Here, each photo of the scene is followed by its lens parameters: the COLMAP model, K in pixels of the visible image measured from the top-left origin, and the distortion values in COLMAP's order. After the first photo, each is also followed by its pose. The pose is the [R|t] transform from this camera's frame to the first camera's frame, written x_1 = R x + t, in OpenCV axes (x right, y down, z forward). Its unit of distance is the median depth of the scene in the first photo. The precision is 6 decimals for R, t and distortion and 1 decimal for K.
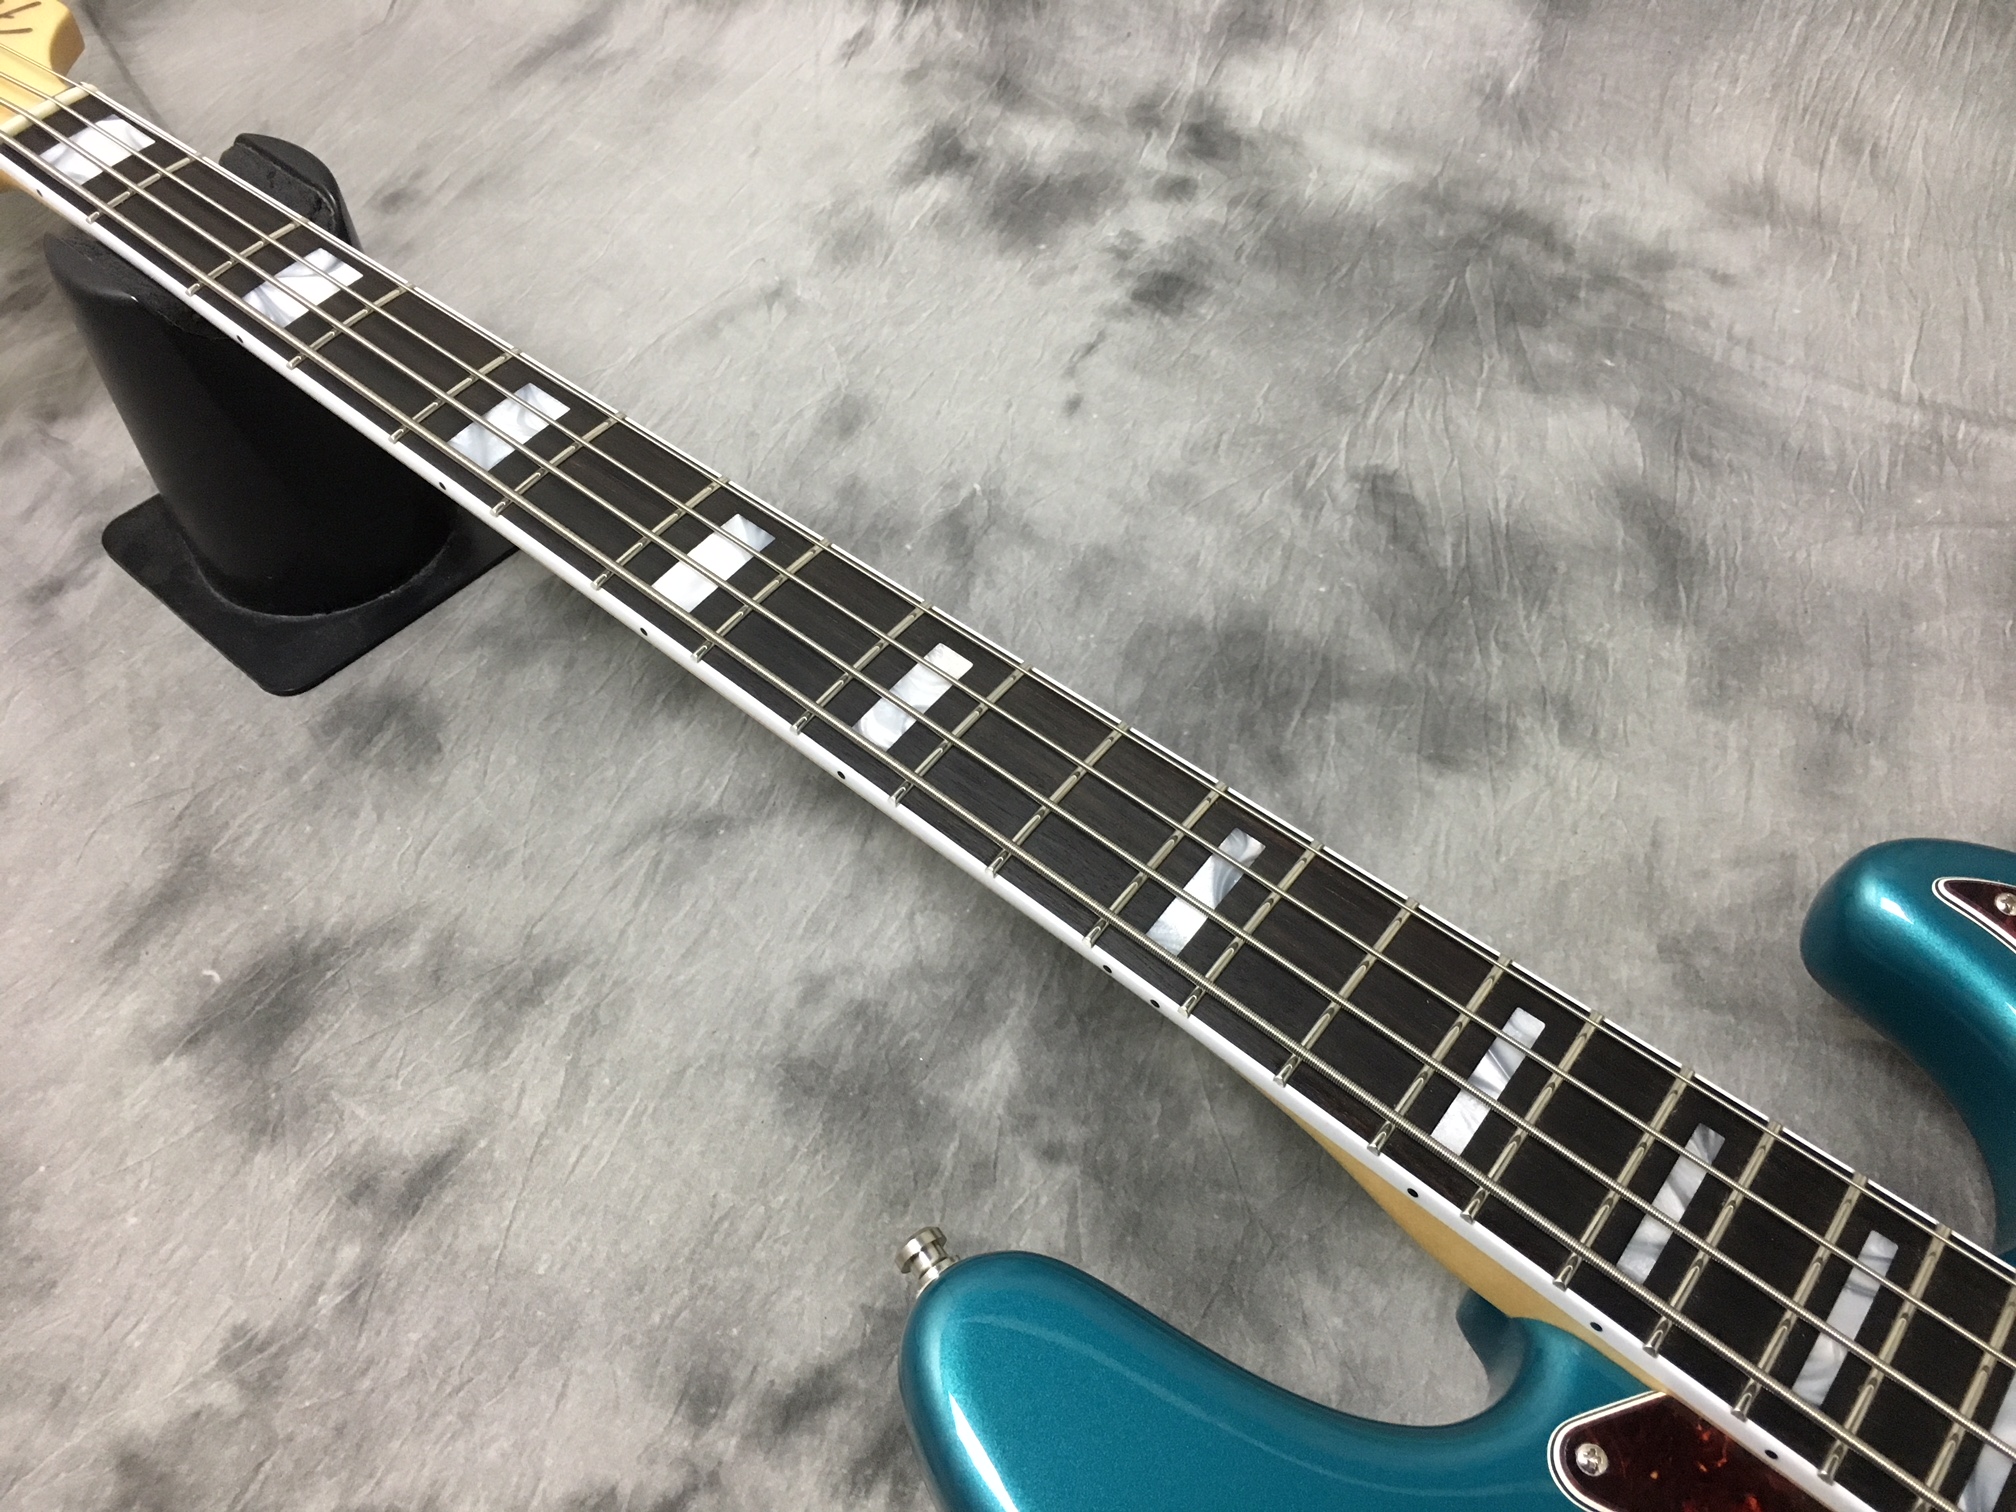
lens RADIAL K [[1756.4, 0, 1022.1], [0, 1756.4, 767.3], [0, 0, 1]] dist [0.074128, -0.118951]
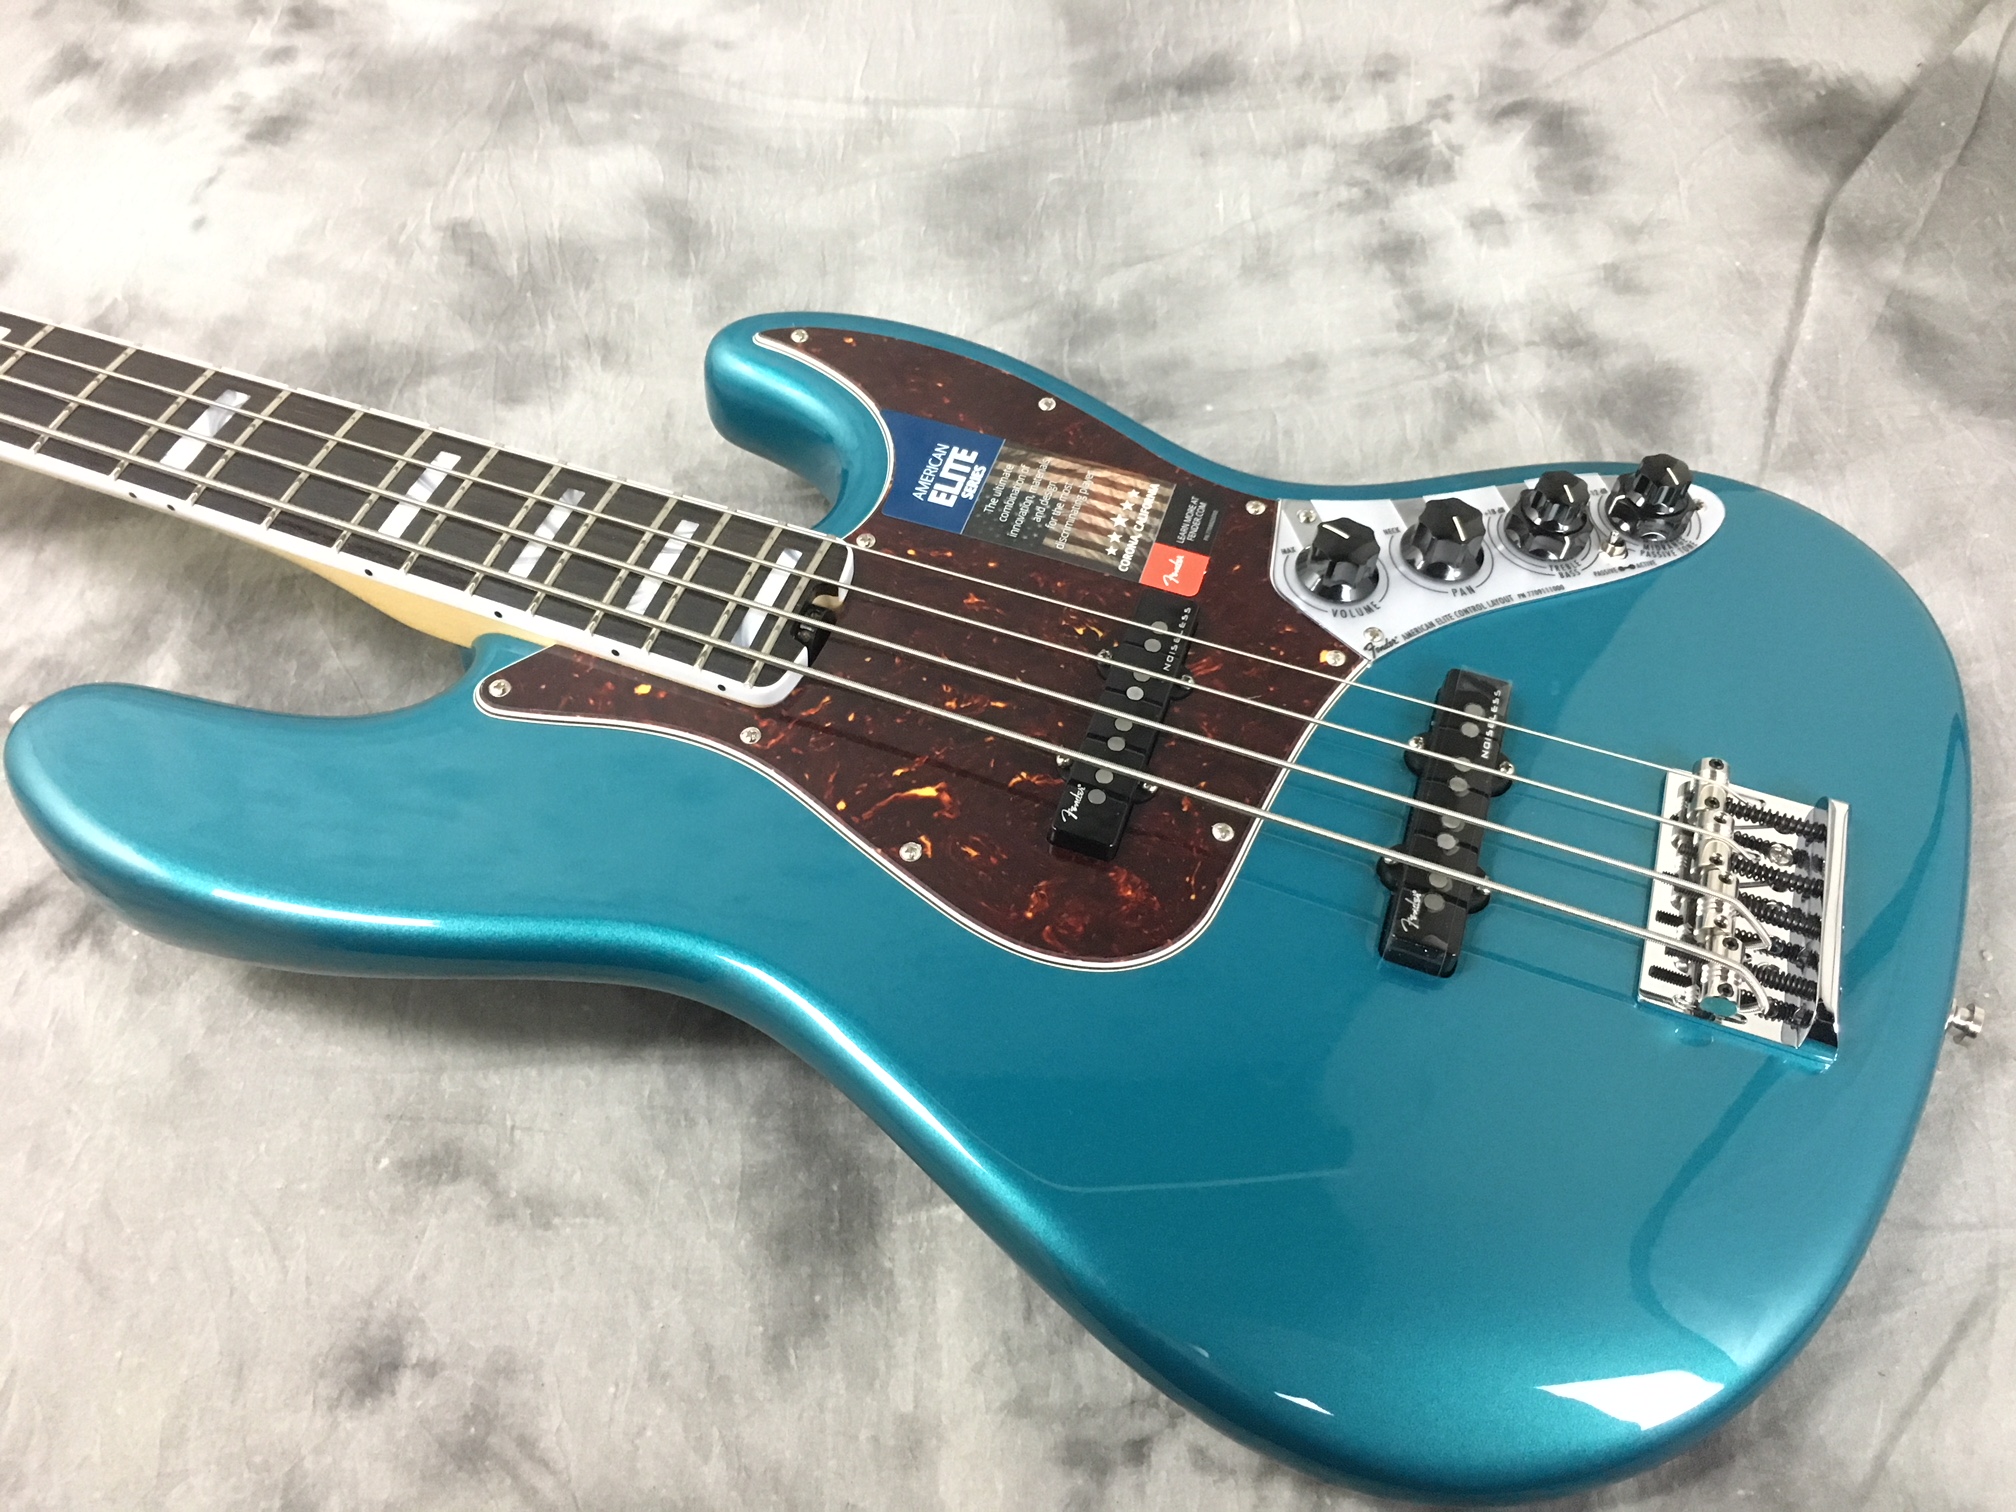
lens RADIAL K [[1756.4, 0, 1013.0], [0, 1756.4, 744.8], [0, 0, 1]] dist [0.074128, -0.118951]
pose [[0.942944, -0.248725, 0.221340, 0.212274], [0.255297, 0.966862, -0.001120, 0.301950], [-0.213727, 0.057564, 0.975196, -0.289707]]
